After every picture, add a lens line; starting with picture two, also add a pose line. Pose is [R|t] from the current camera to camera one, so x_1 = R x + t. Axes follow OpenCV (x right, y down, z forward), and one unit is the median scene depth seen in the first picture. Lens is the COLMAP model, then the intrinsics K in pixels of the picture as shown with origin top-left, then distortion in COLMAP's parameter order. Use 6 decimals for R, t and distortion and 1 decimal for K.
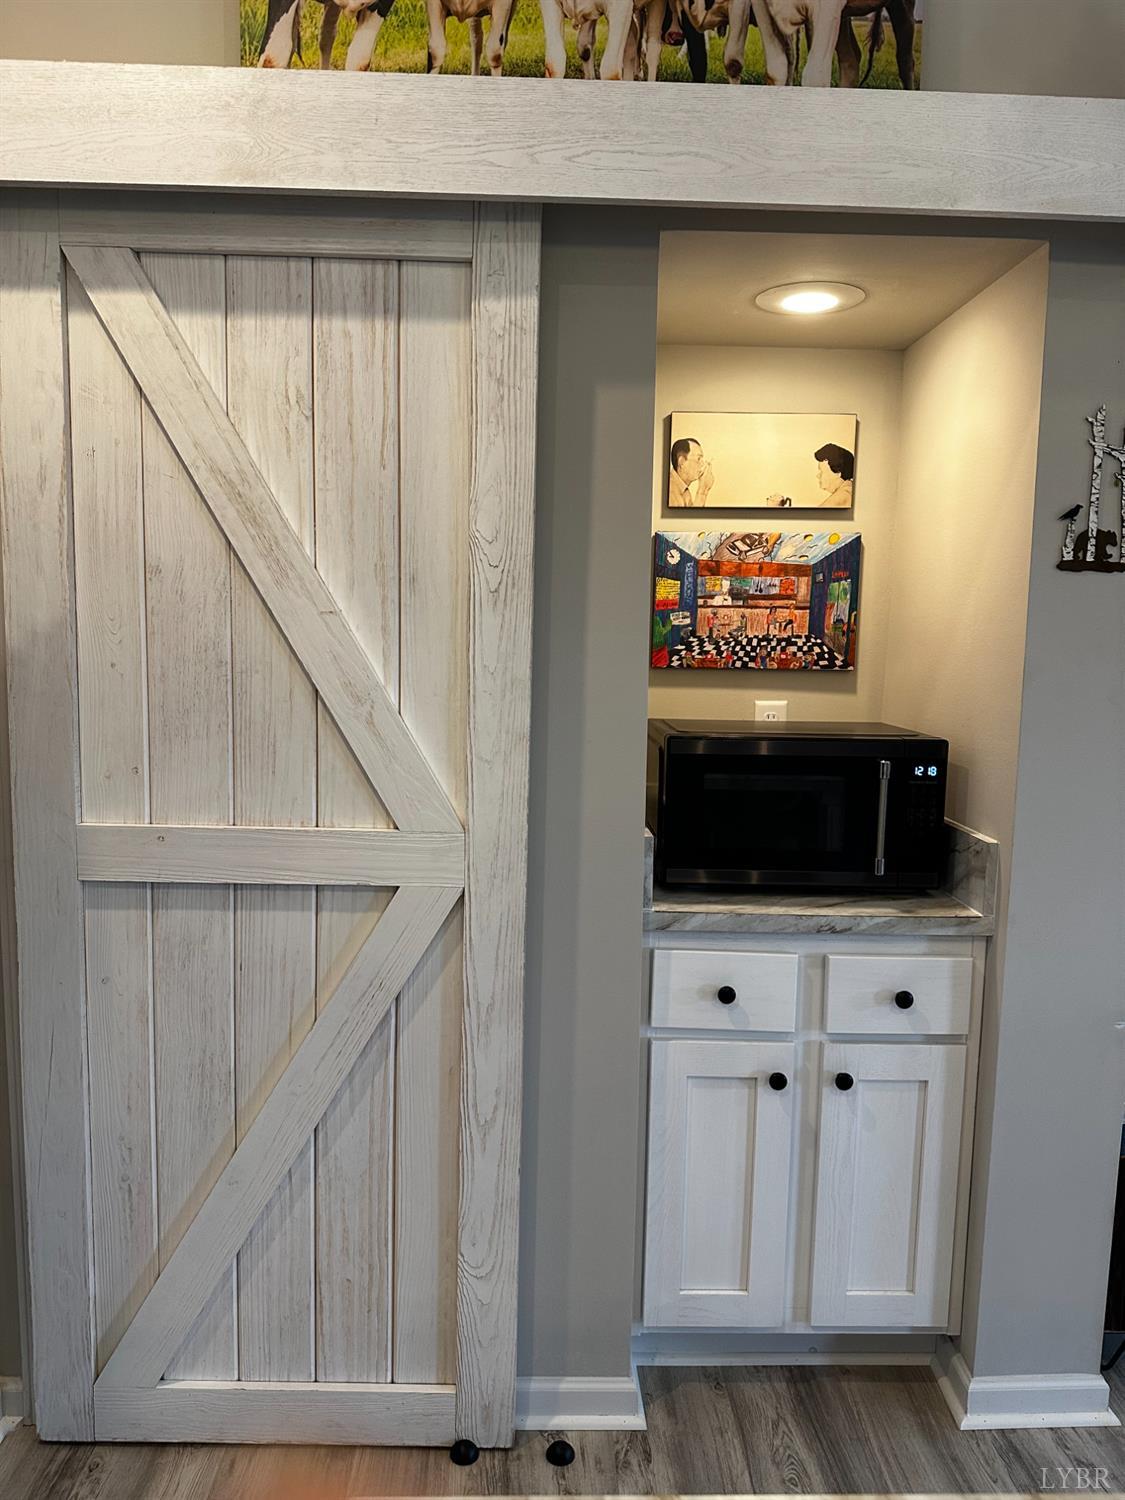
lens RADIAL K [[1051.1, 0, 567.4], [0, 1051.1, 750.9], [0, 0, 1]] dist [0.003165, -0.000837]
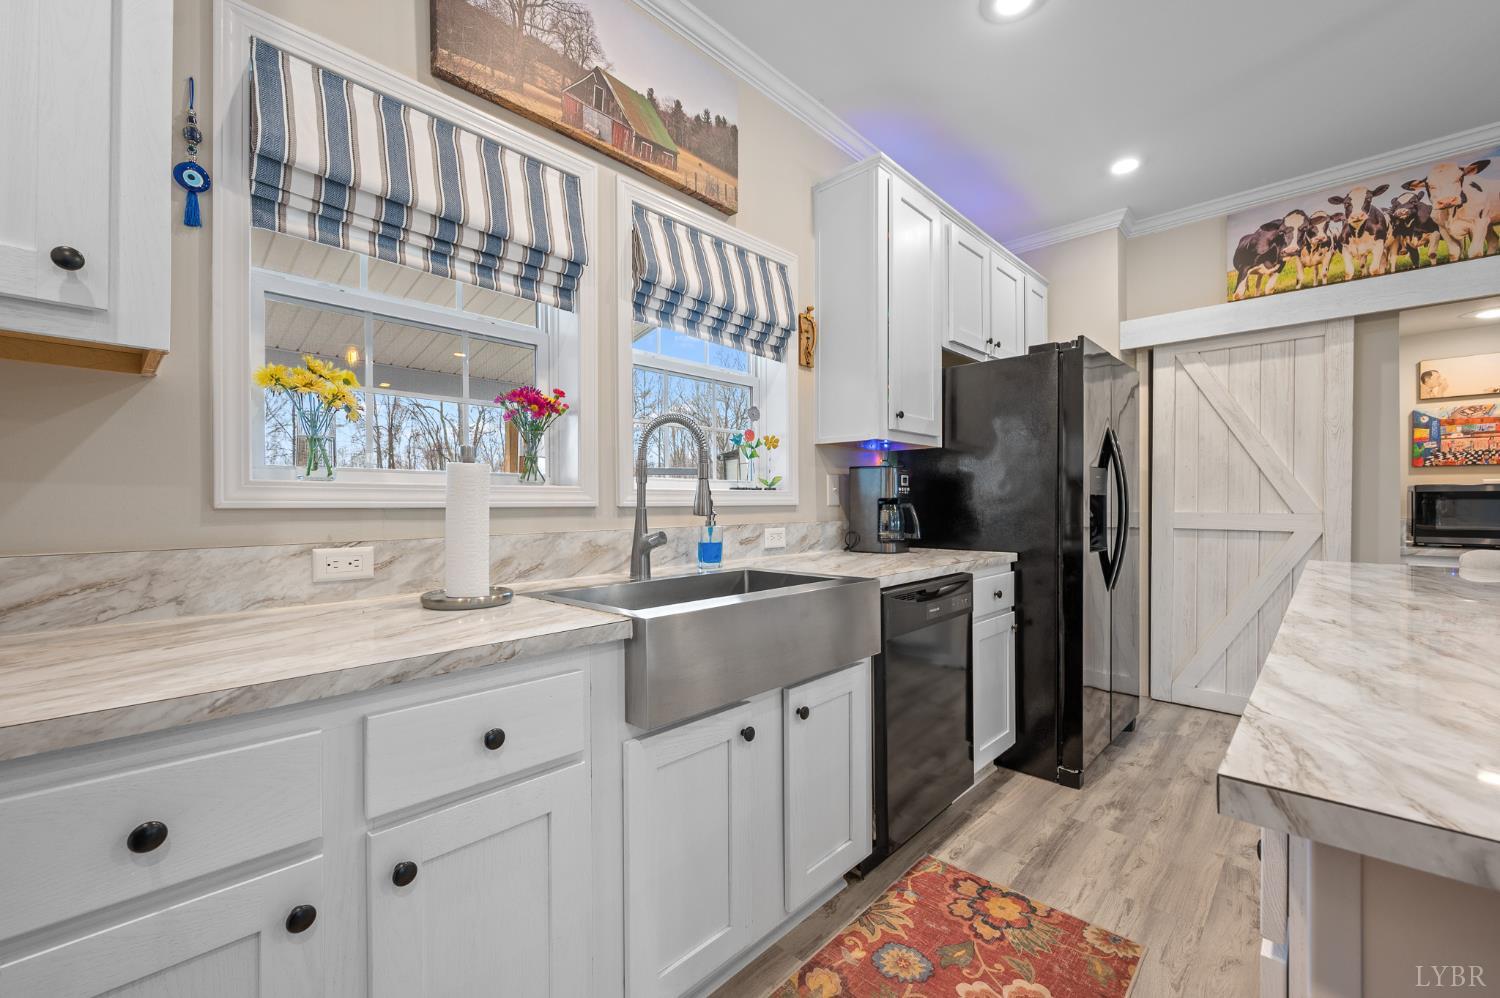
lens RADIAL K [[624.0, 0, 740.6], [0, 624.0, 507.9], [0, 0, 1]] dist [0.000552, 0.000143]
pose [[0.727777, -0.019841, -0.685527, -0.083777], [-0.059279, 0.994020, -0.091702, 0.324874], [0.683248, 0.107376, 0.722249, -1.455630]]
